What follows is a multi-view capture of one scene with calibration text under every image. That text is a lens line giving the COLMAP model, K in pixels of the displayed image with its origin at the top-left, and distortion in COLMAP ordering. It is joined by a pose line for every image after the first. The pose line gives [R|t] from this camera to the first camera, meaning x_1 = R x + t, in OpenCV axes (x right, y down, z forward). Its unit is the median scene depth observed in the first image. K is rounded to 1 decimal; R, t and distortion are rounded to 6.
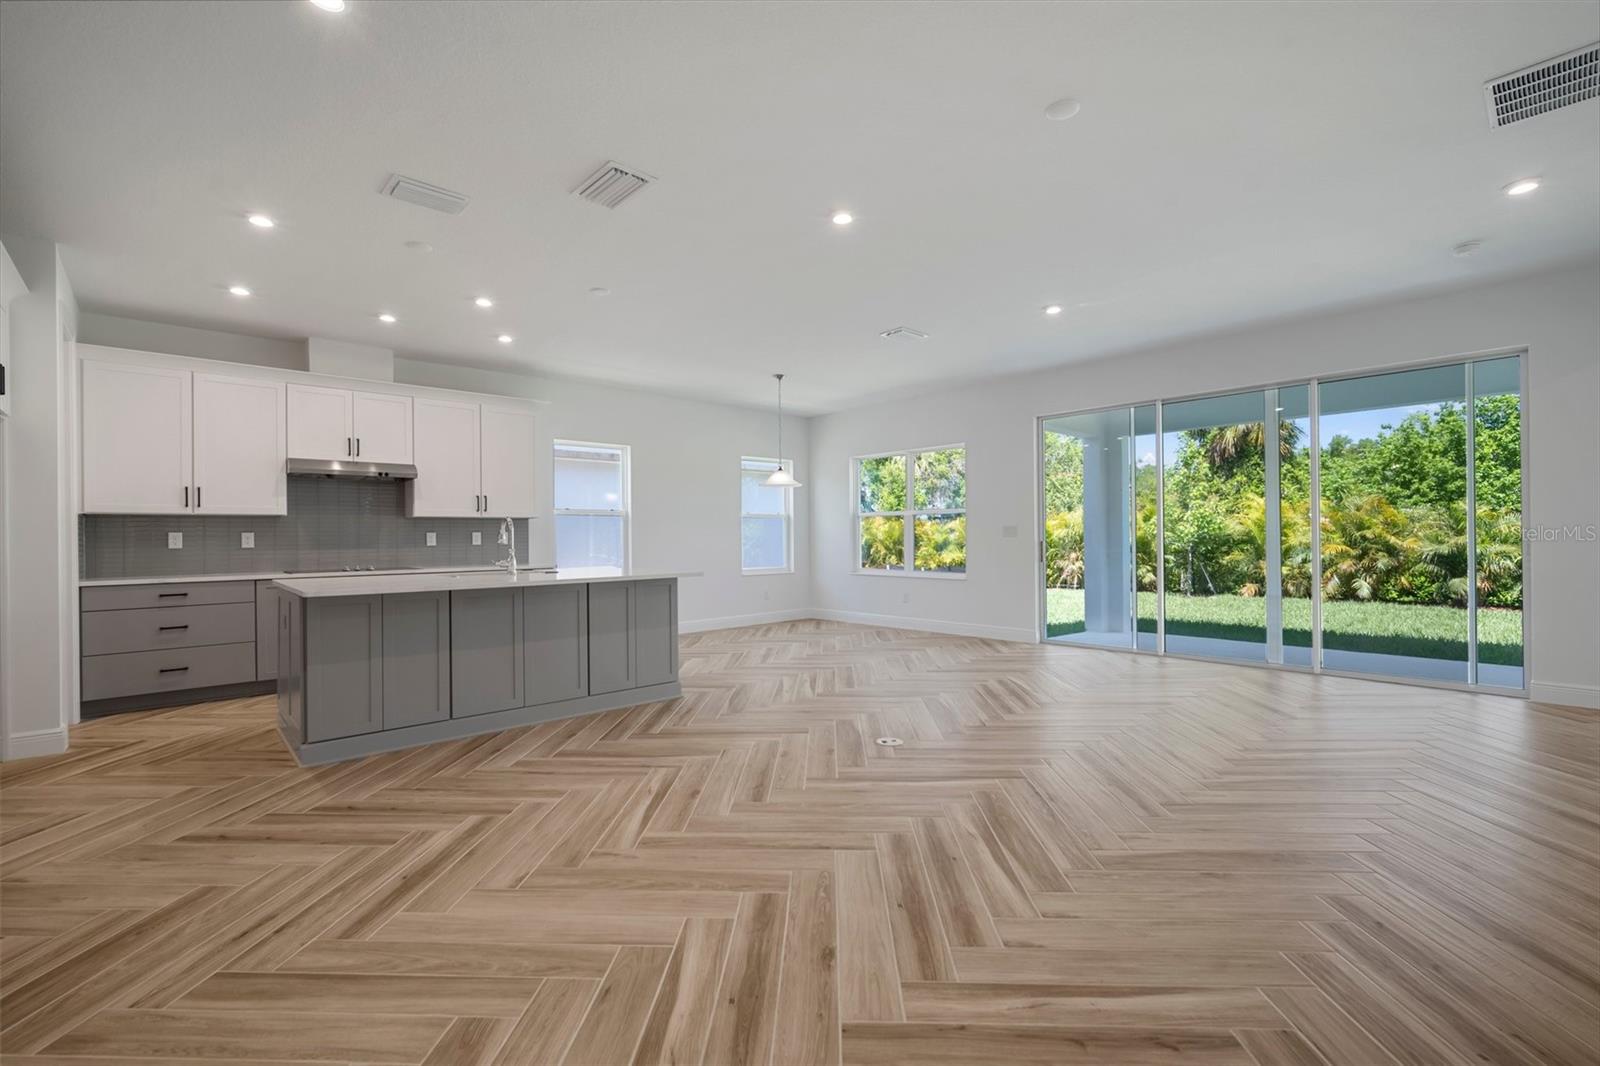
lens RADIAL K [[698.2, 0, 796.2], [0, 698.2, 539.1], [0, 0, 1]] dist [-0.017348, 0.005758]
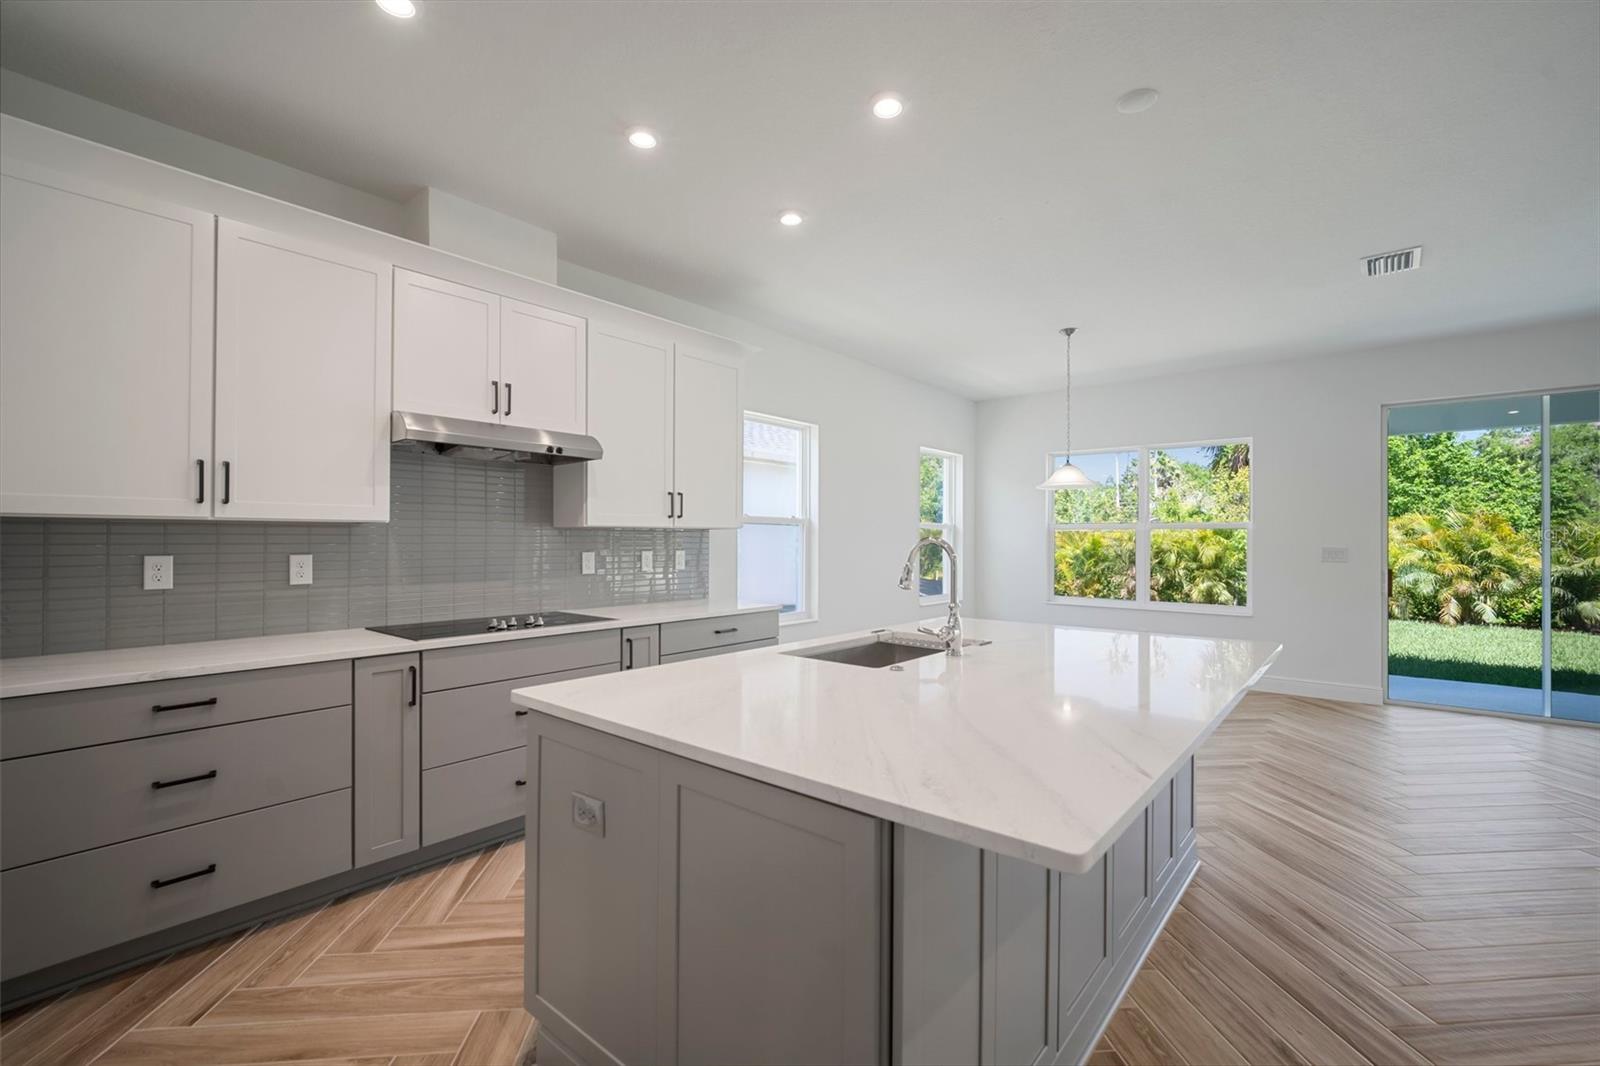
lens RADIAL K [[698.2, 0, 792.5], [0, 698.2, 533.8], [0, 0, 1]] dist [-0.017348, 0.005758]
pose [[0.990873, 0.014050, 0.134067, -0.485080], [-0.012621, 0.999854, -0.011500, -0.022951], [-0.134209, 0.009703, 0.990906, 0.429095]]
